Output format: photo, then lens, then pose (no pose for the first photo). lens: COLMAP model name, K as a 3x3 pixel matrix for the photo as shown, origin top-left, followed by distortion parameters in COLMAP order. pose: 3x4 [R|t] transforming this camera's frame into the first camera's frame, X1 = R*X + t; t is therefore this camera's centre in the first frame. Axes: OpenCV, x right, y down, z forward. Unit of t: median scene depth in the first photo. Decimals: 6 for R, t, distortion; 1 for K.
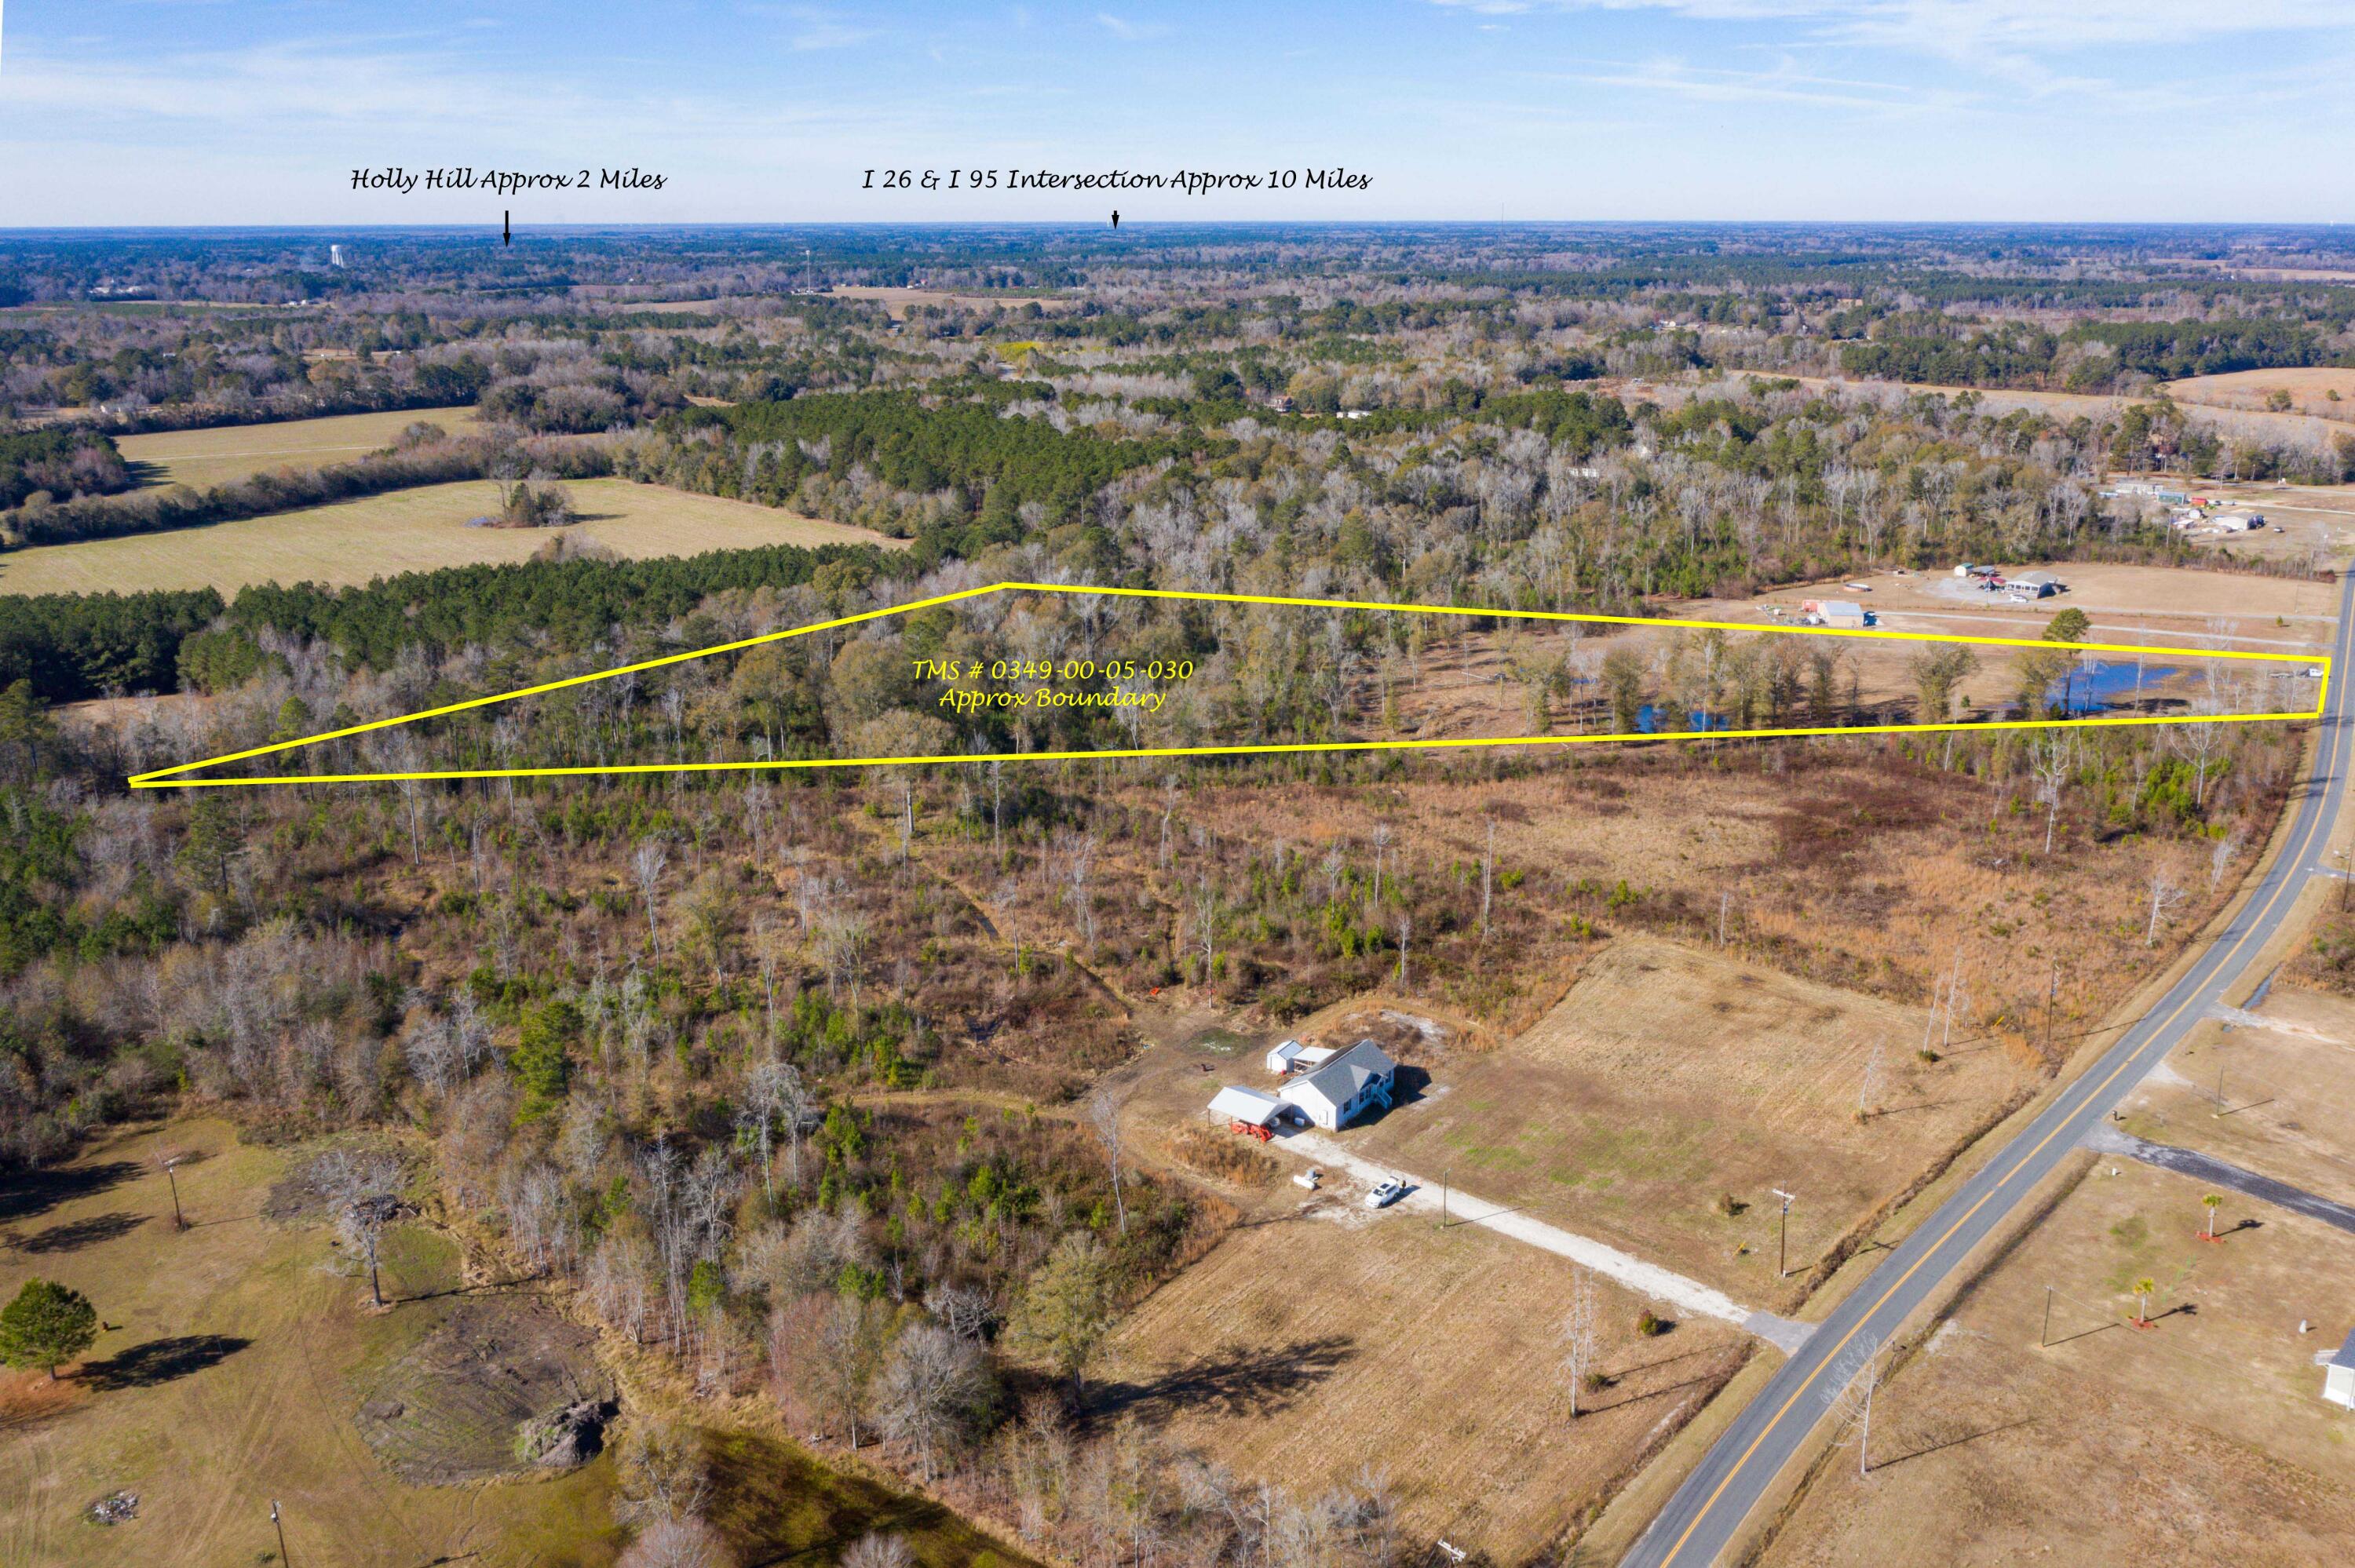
lens RADIAL K [[1908.7, 0, 1177.5], [0, 1908.7, 784.0], [0, 0, 1]] dist [-0.012310, 0.001918]
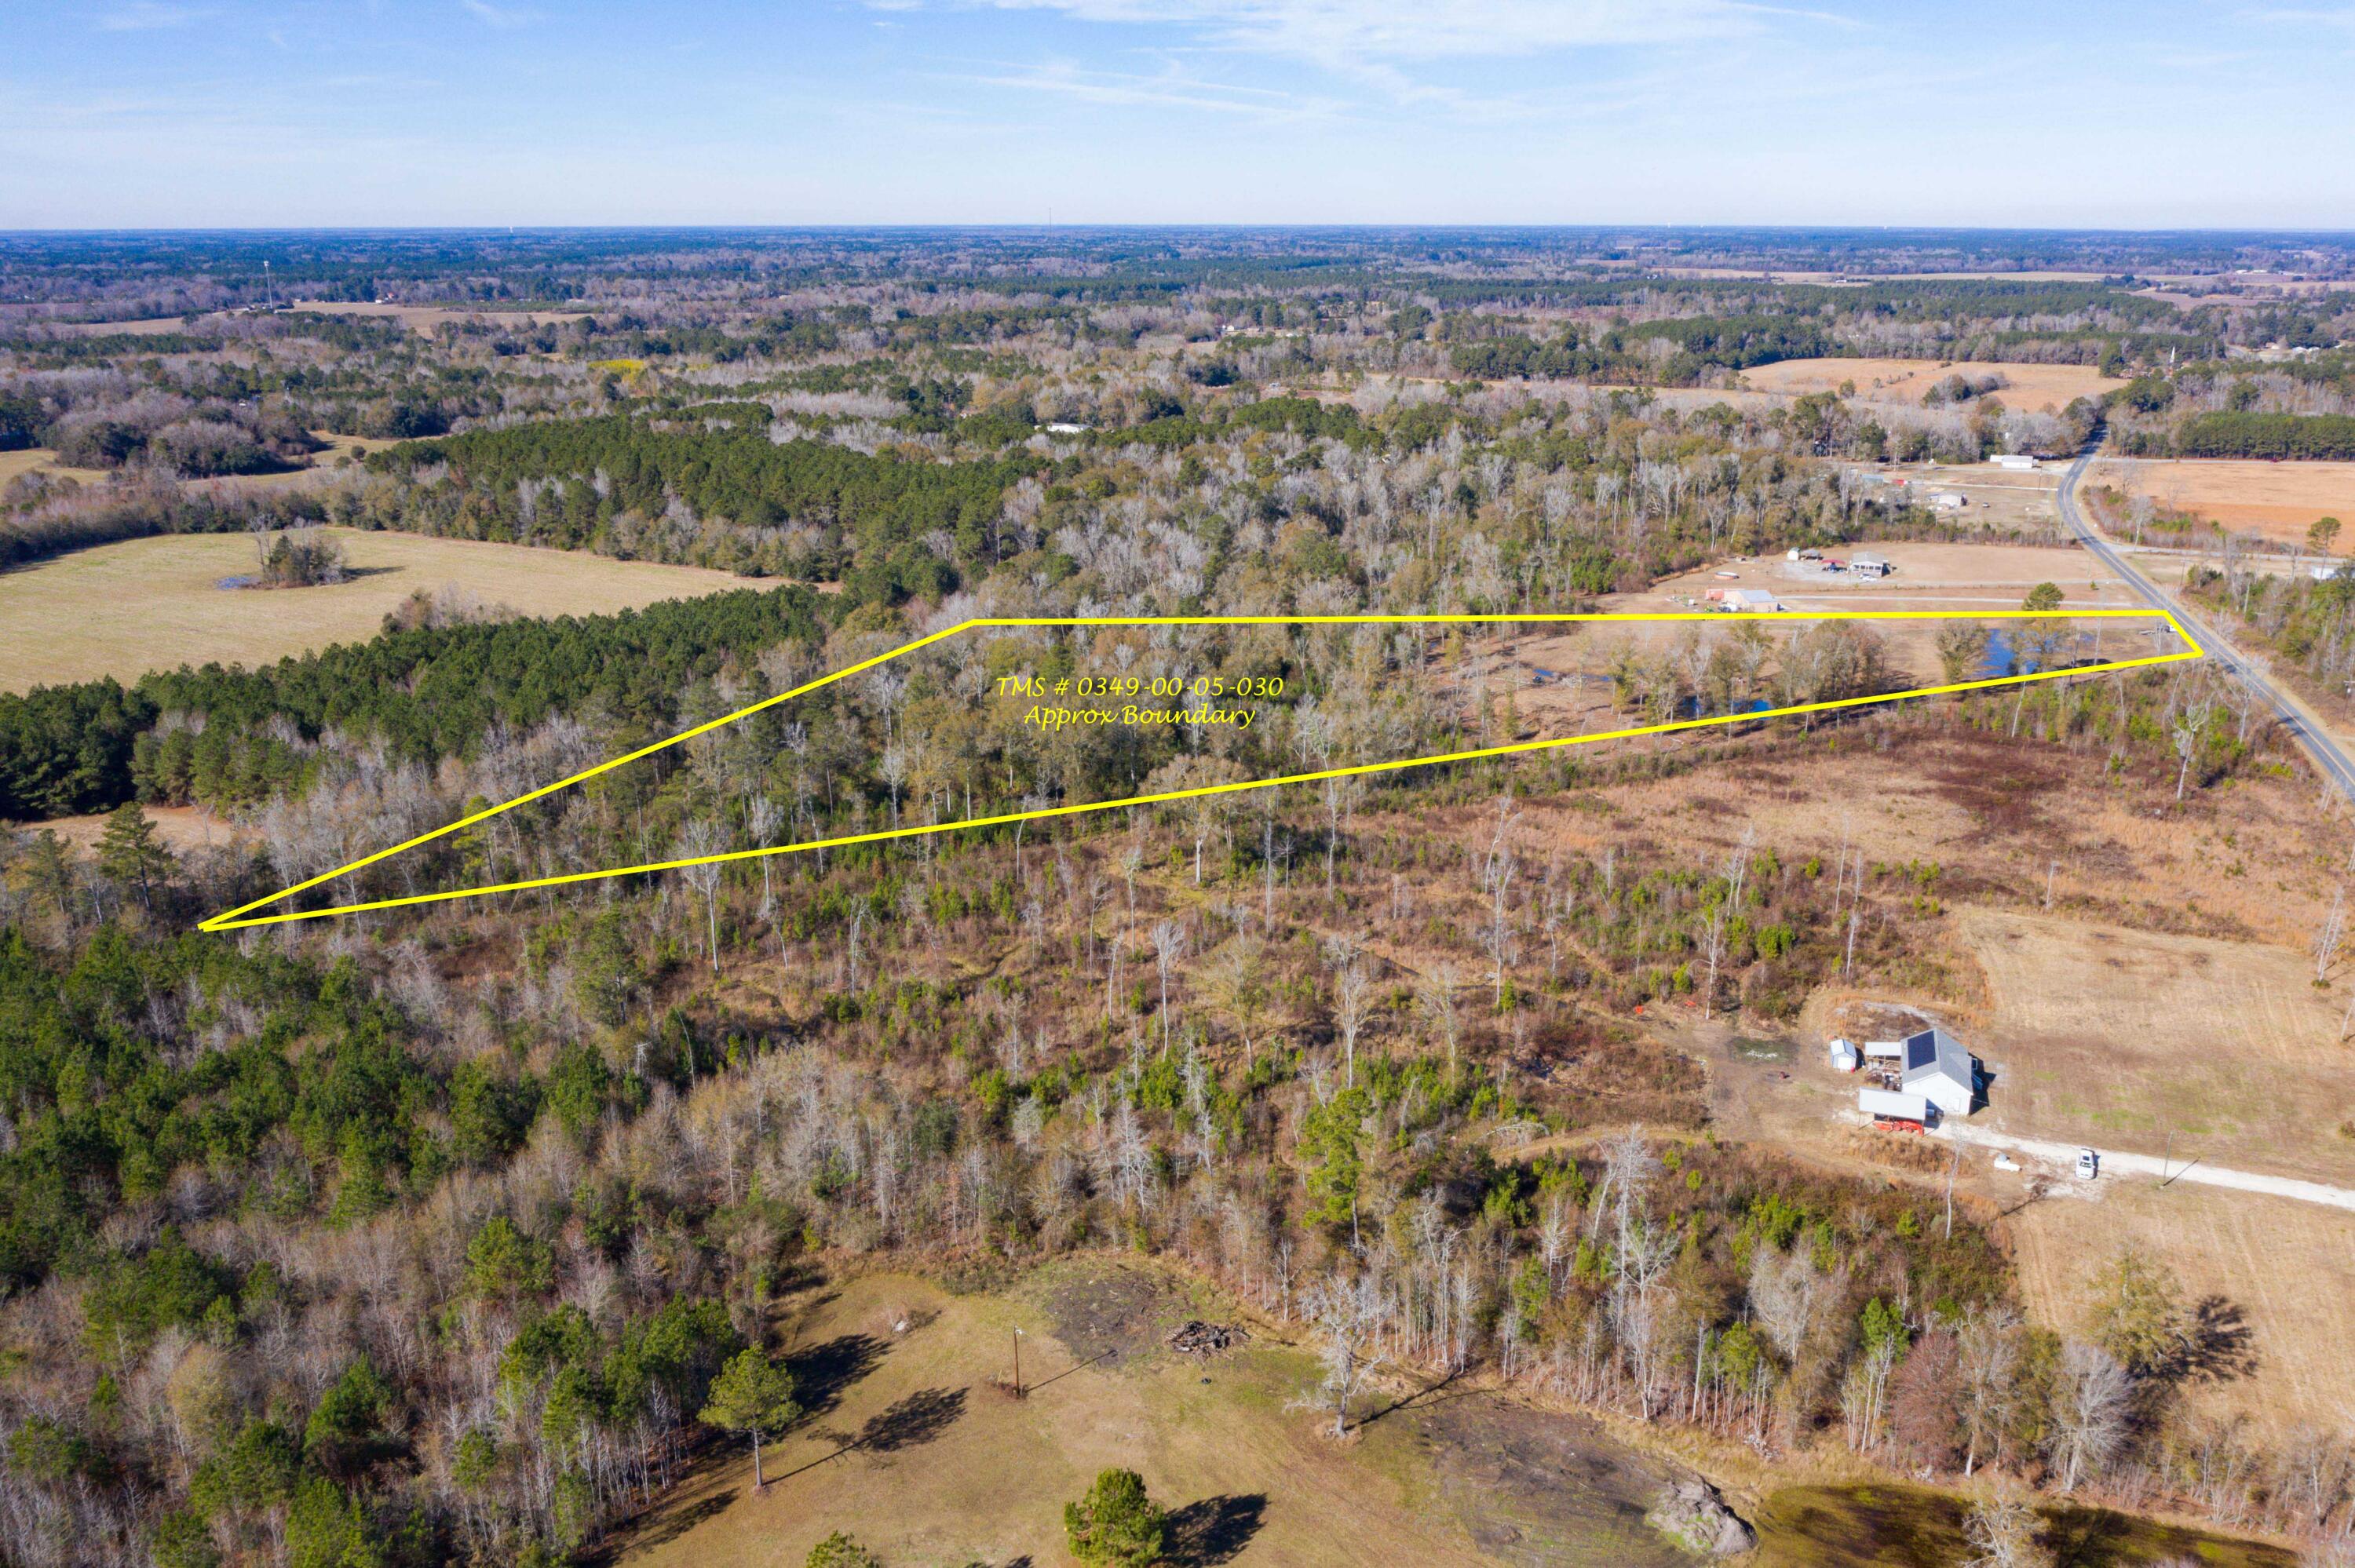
lens RADIAL K [[1902.6, 0, 1171.3], [0, 1902.6, 907.3], [0, 0, 1]] dist [-0.011997, 0.007918]
pose [[0.954206, -0.101472, 0.281416, -0.194545], [0.085103, 0.993922, 0.069826, -0.013576], [-0.286791, -0.042680, 0.957042, 0.040362]]
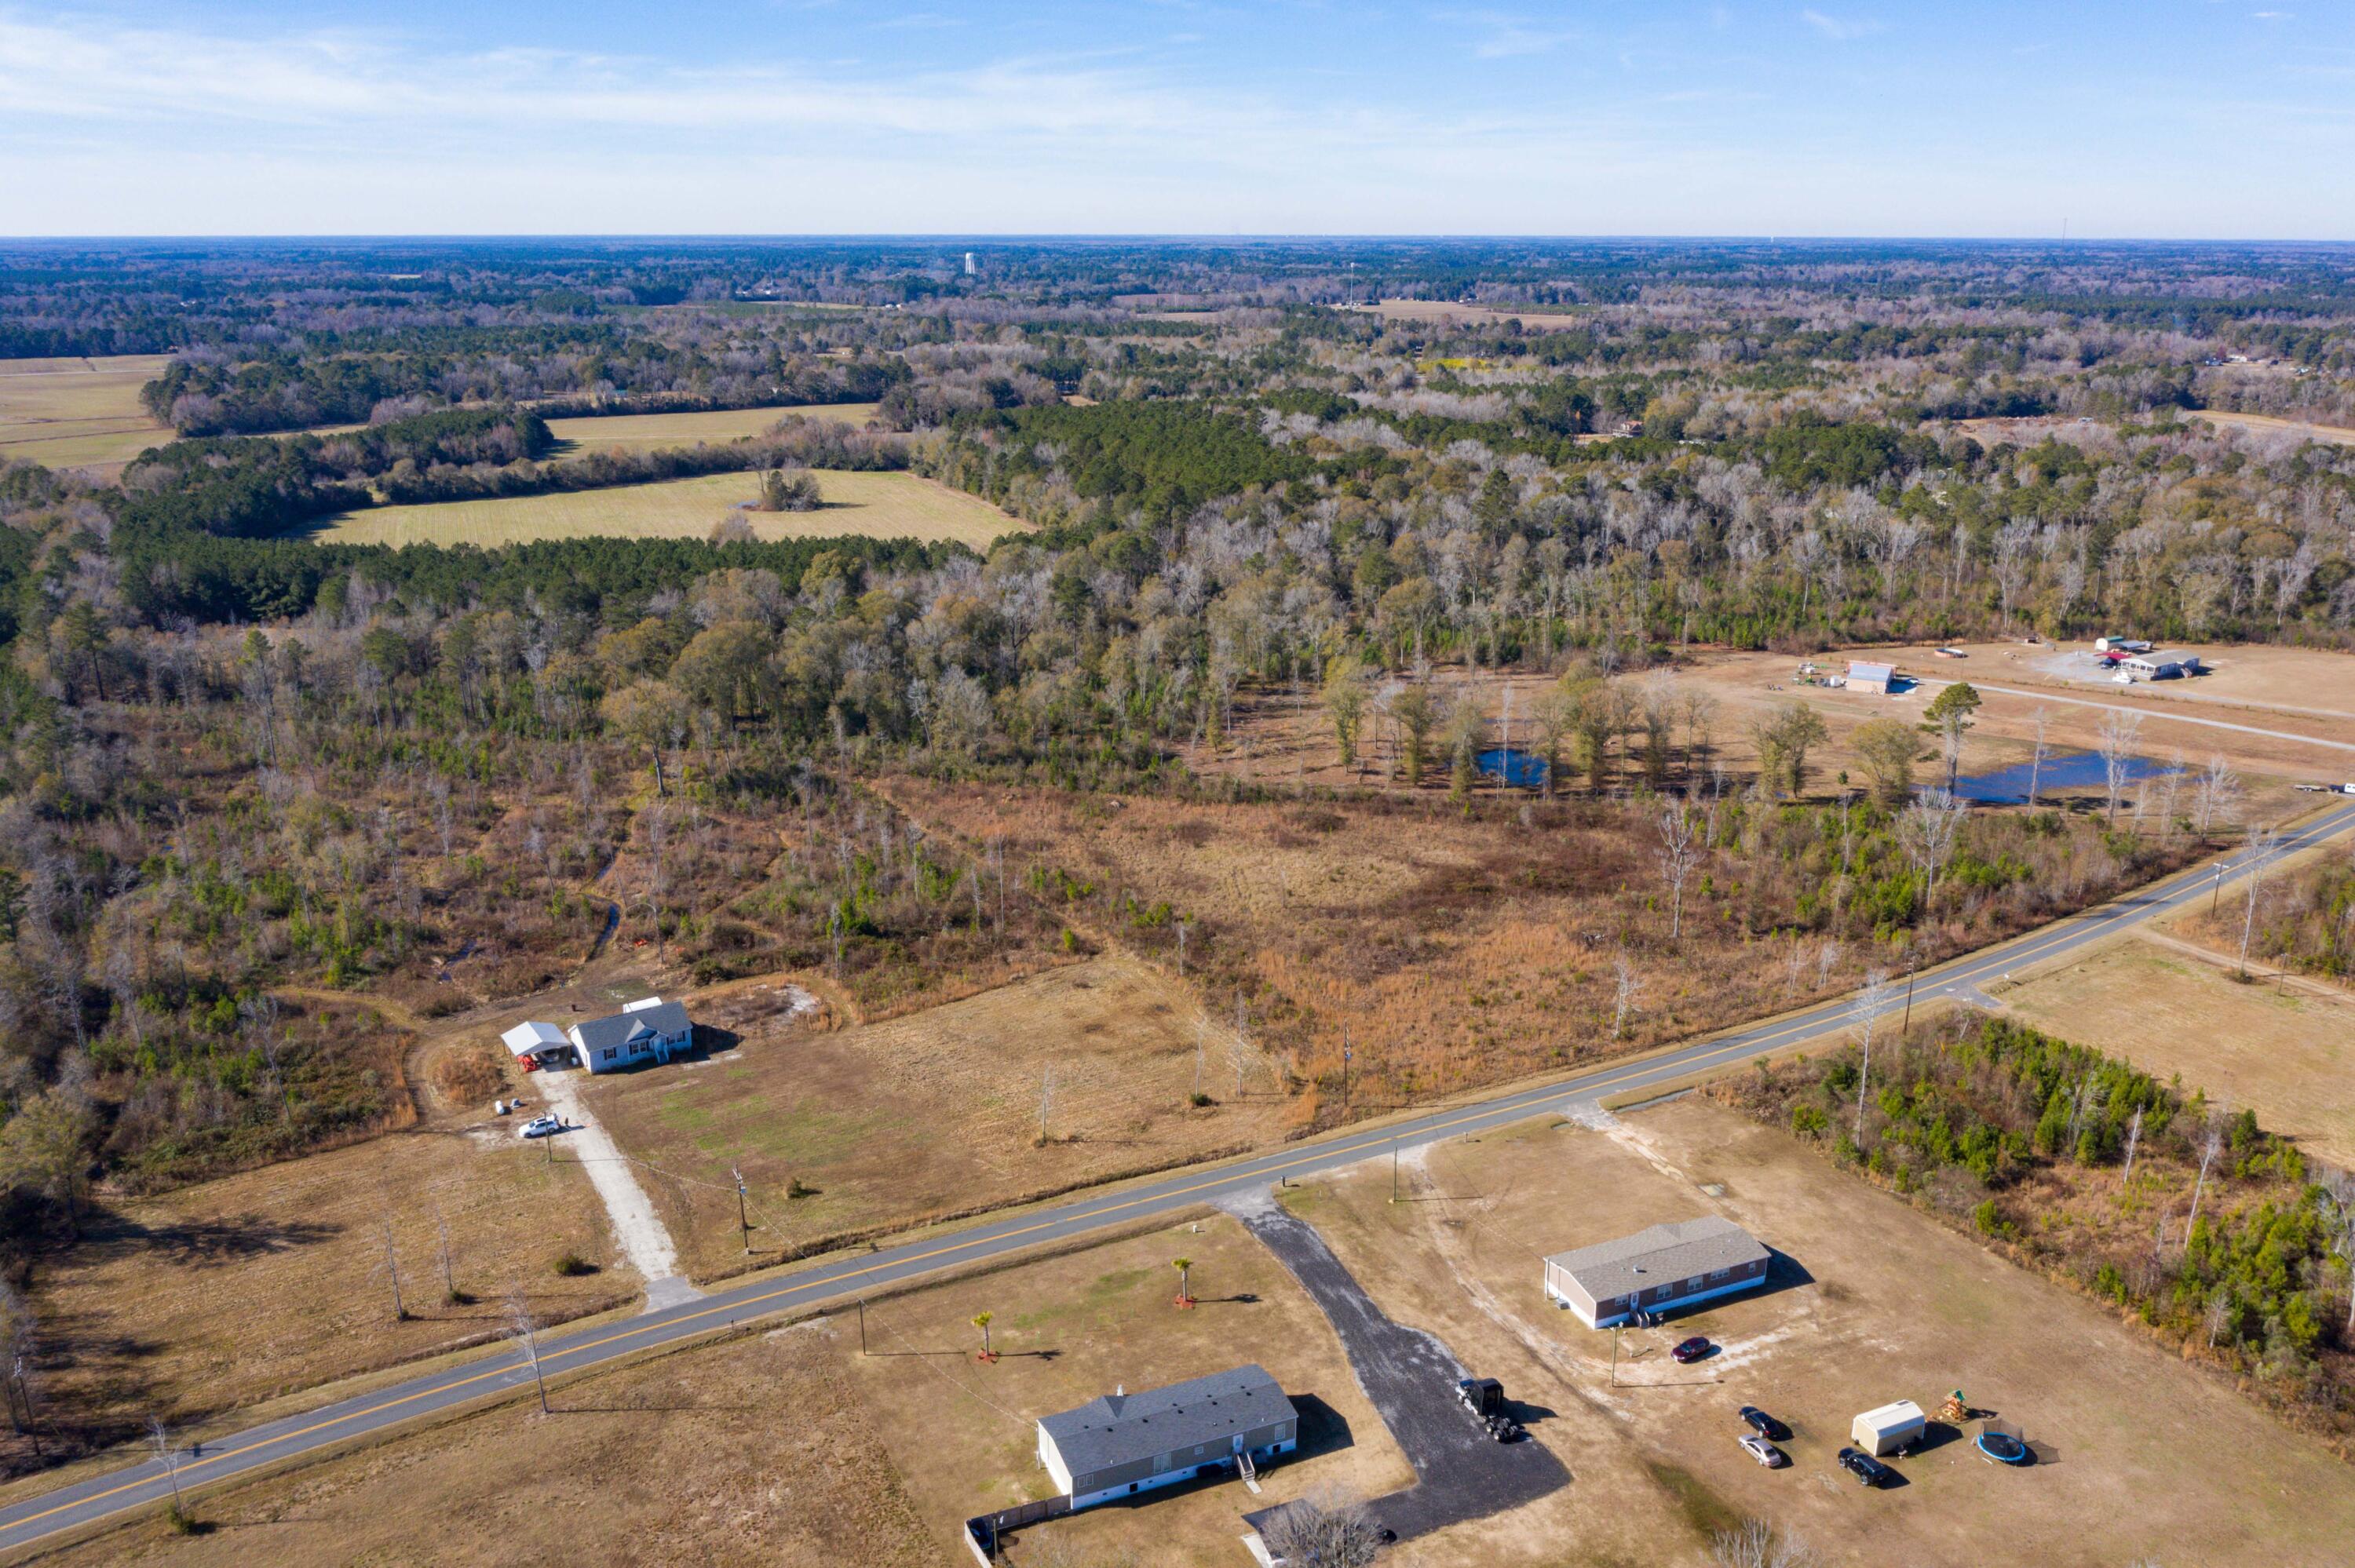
lens RADIAL K [[1862.2, 0, 1173.7], [0, 1862.2, 959.5], [0, 0, 1]] dist [-0.013865, 0.006502]
pose [[0.938302, 0.129712, -0.320568, 0.230784], [-0.102091, 0.989574, 0.101593, -0.008452], [0.330403, -0.062598, 0.941762, 0.032181]]
